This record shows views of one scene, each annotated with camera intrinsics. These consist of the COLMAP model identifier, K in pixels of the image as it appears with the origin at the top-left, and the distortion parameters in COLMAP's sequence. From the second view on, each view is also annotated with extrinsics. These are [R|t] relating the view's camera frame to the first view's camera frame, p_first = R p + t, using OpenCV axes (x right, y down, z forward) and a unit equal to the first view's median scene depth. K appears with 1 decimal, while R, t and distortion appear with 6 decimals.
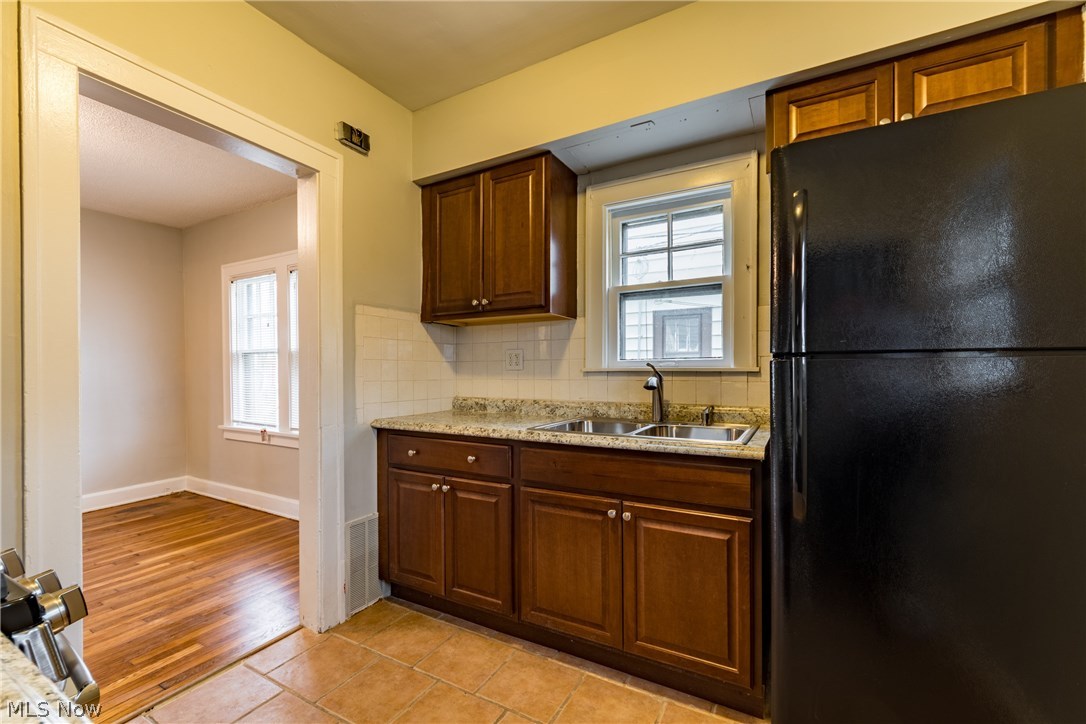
lens RADIAL K [[468.2, 0, 546.5], [0, 468.2, 371.9], [0, 0, 1]] dist [-0.001021, -0.000378]
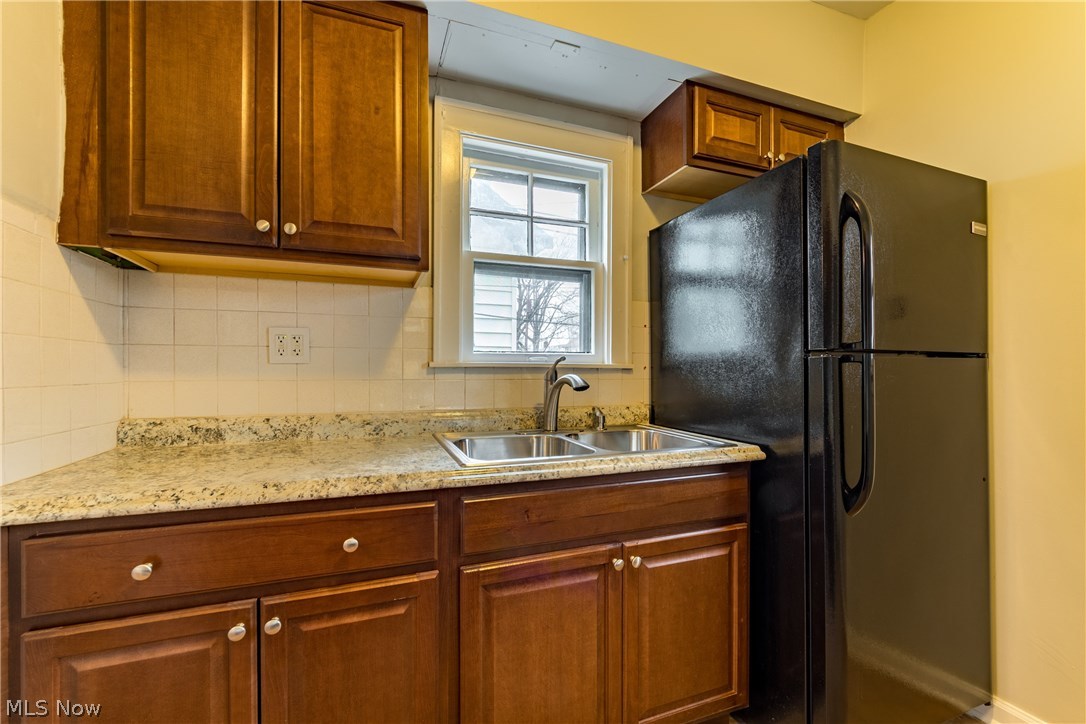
lens RADIAL K [[468.2, 0, 546.5], [0, 468.2, 371.9], [0, 0, 1]] dist [-0.001021, -0.000378]
pose [[0.630431, 0.001095, 0.776245, -0.355252], [-0.002797, 0.999996, 0.000860, 0.005380], [-0.776241, -0.002714, 0.630431, 0.463827]]
